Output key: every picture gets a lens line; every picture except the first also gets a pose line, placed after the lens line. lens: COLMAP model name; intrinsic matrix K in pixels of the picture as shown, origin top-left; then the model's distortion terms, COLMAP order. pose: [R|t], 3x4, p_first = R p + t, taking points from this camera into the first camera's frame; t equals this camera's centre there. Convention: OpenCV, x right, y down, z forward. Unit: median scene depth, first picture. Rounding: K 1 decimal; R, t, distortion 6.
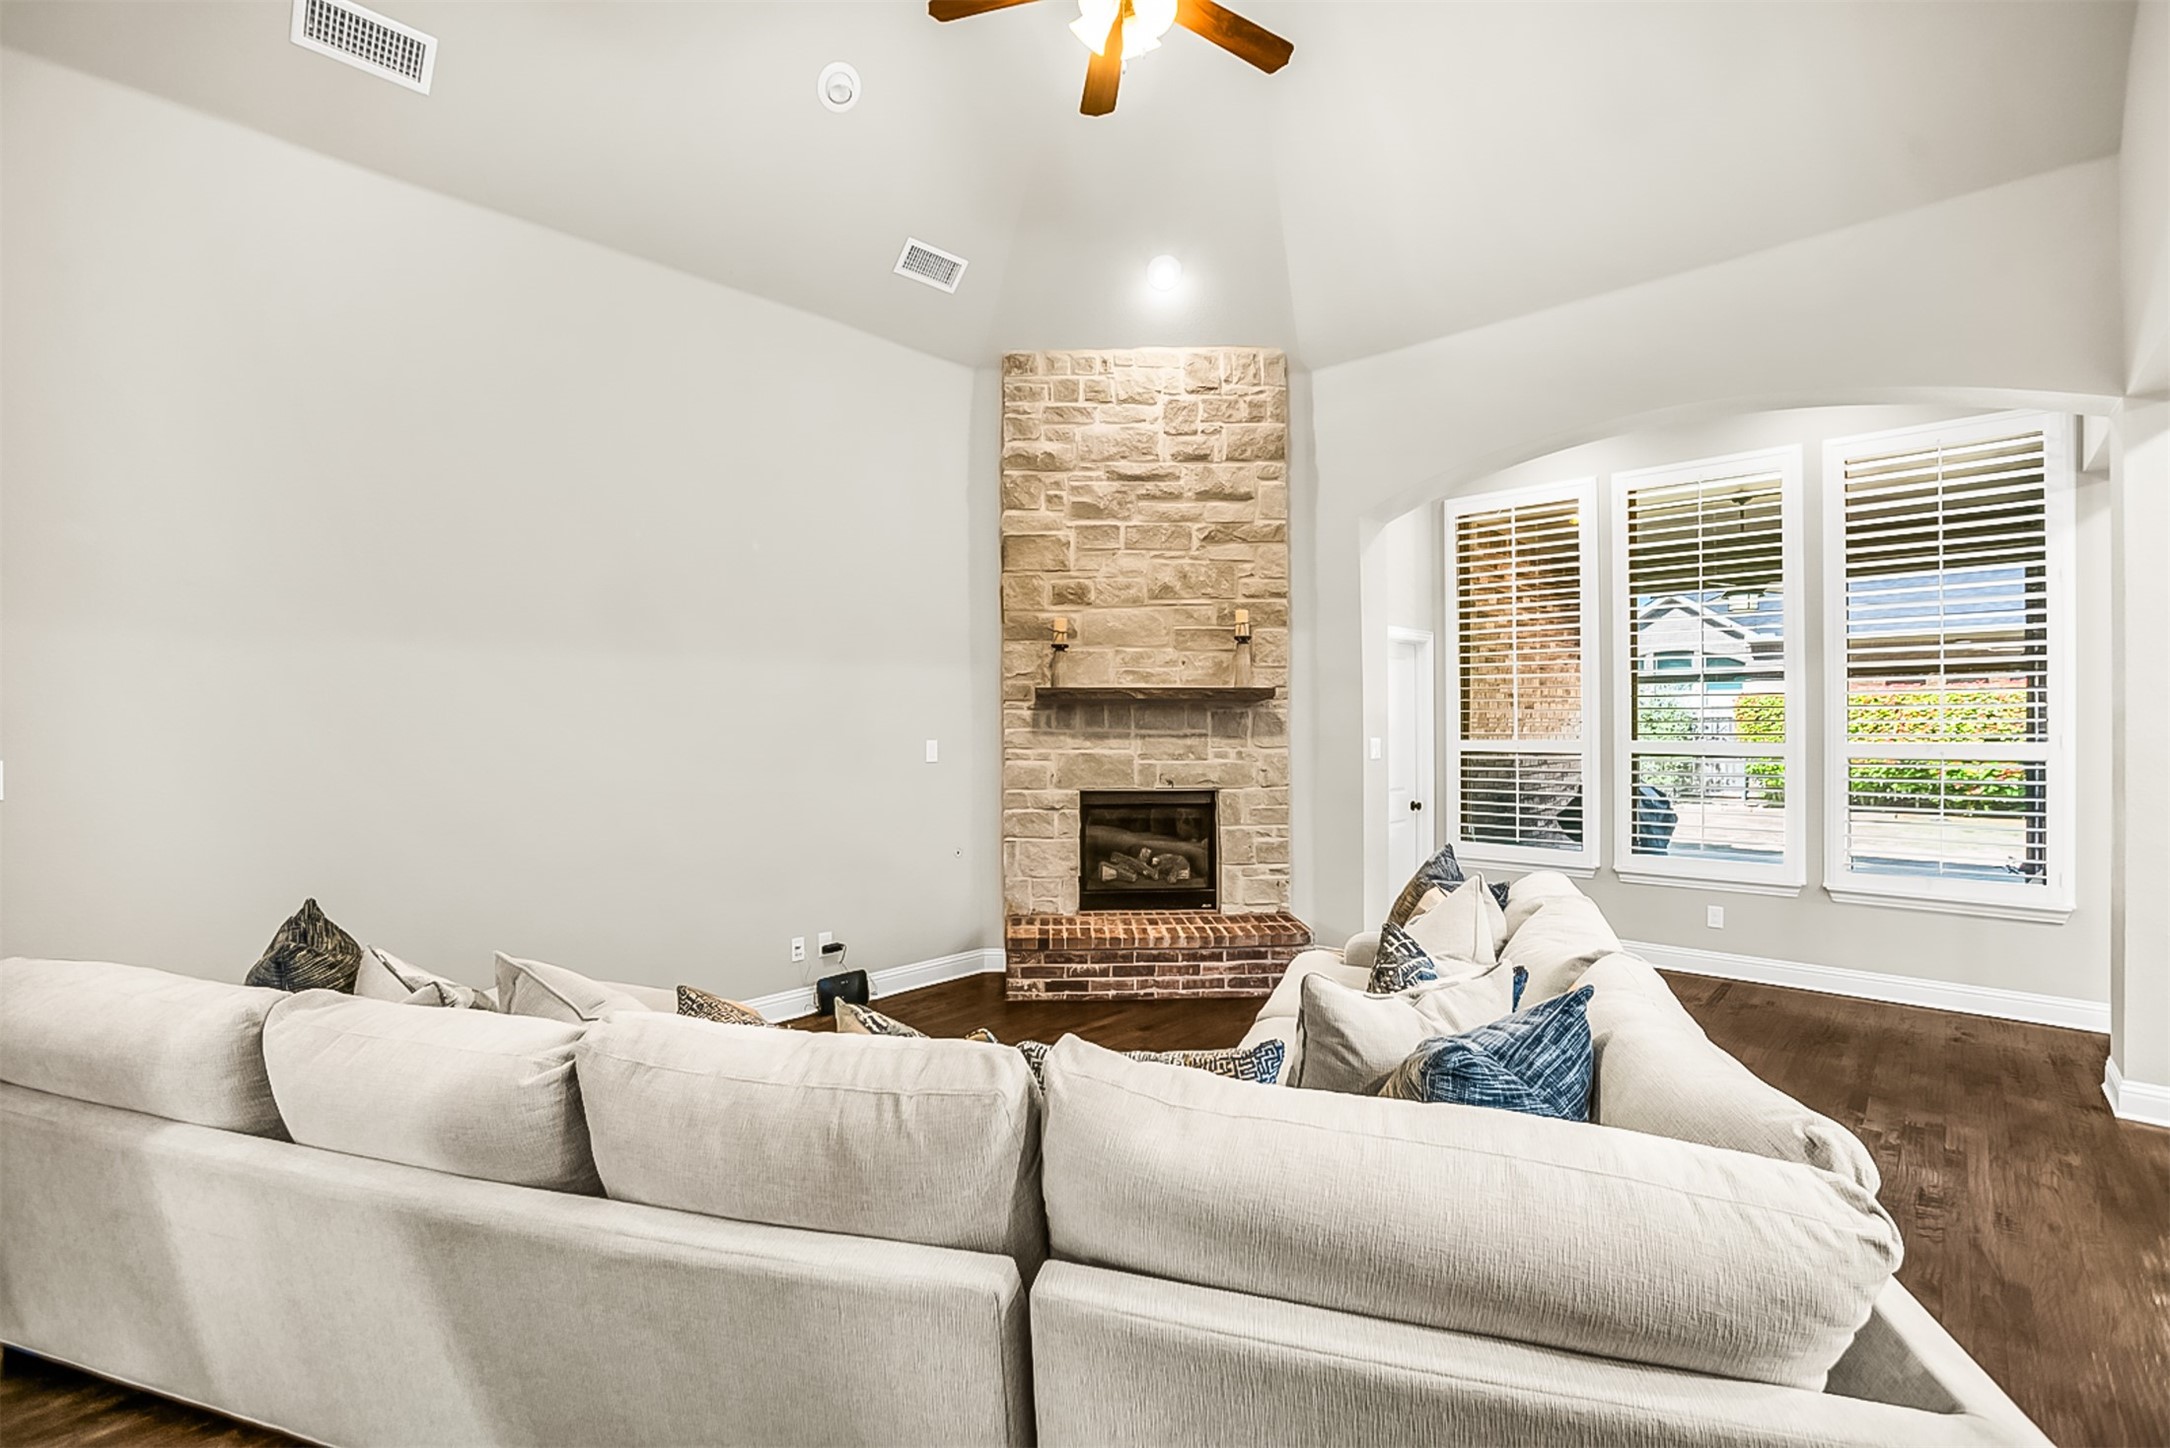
lens RADIAL K [[976.0, 0, 1072.5], [0, 976.0, 733.4], [0, 0, 1]] dist [-0.058778, -0.000101]
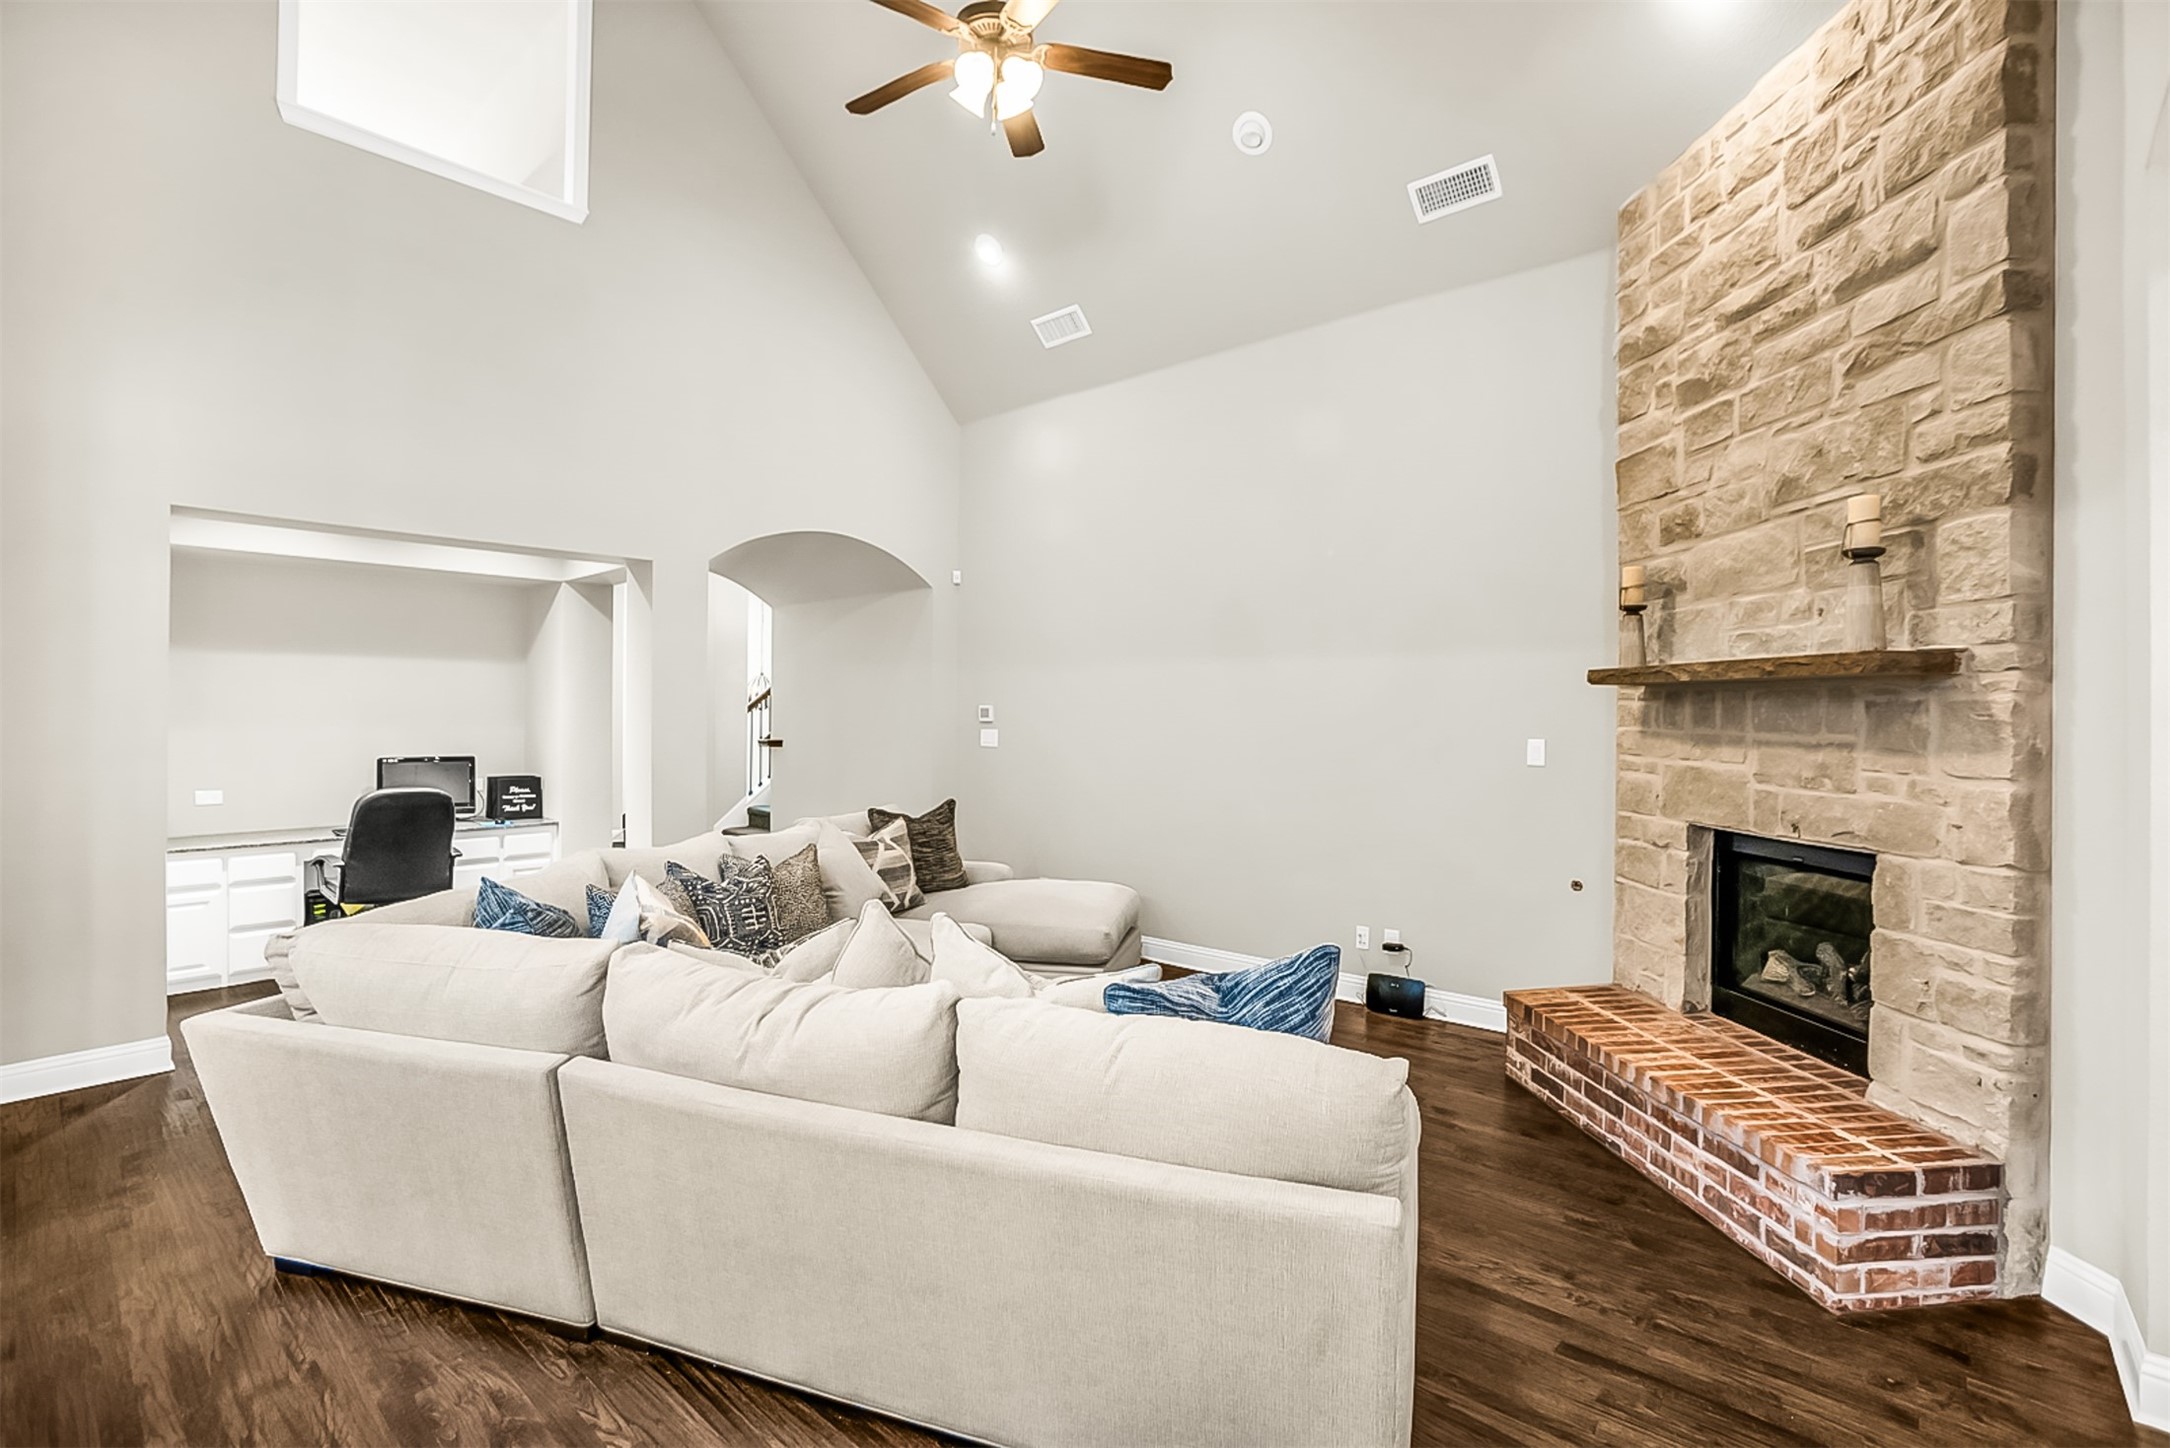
lens RADIAL K [[992.9, 0, 1116.1], [0, 992.9, 719.2], [0, 0, 1]] dist [-0.044266, 0.020268]
pose [[0.057239, 0.009278, -0.998317, 0.640601], [-0.009793, 0.999914, 0.008732, -0.013255], [0.998312, 0.009277, 0.057325, 0.579138]]
